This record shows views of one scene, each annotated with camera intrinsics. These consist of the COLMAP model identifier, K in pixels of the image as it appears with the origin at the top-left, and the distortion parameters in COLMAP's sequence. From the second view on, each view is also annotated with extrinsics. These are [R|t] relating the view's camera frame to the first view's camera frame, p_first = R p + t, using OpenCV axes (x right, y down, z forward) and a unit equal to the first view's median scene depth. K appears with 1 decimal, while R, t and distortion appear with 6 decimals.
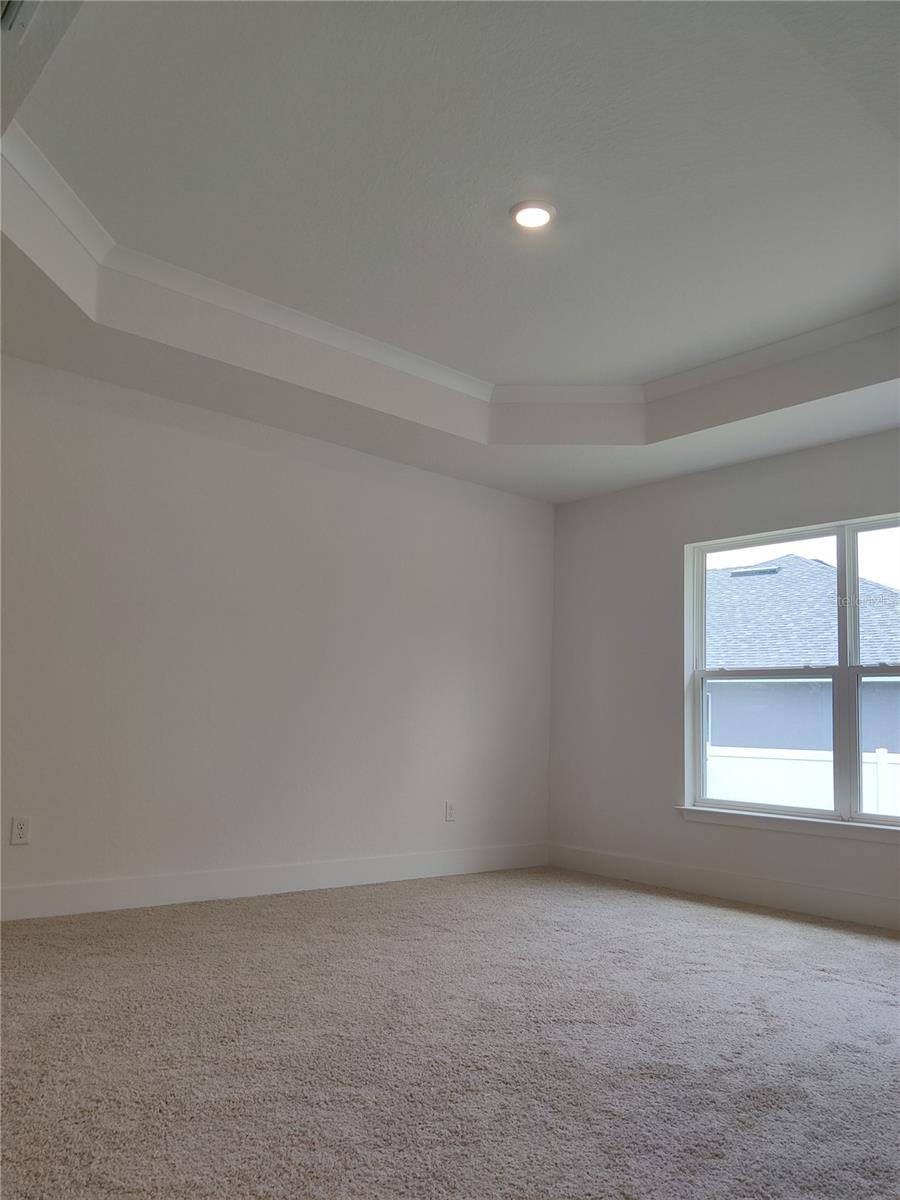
lens RADIAL K [[955.1, 0, 448.6], [0, 955.1, 612.4], [0, 0, 1]] dist [-0.000806, -0.003121]
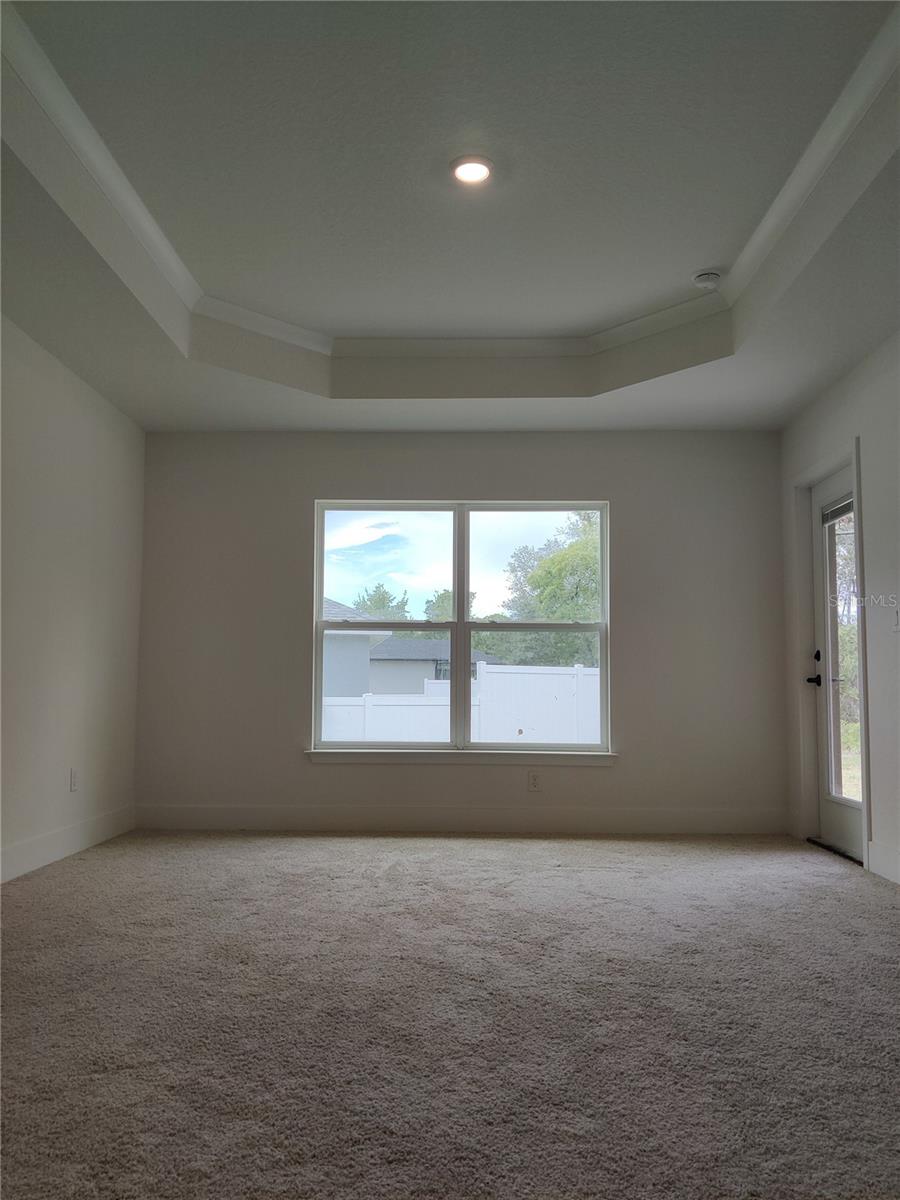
lens RADIAL K [[946.3, 0, 449.3], [0, 946.3, 614.3], [0, 0, 1]] dist [0.007727, -0.002267]
pose [[0.655448, 0.027307, 0.754747, -0.819918], [-0.073440, 0.996915, 0.027709, 0.024742], [-0.751662, -0.073591, 0.655431, 0.389074]]
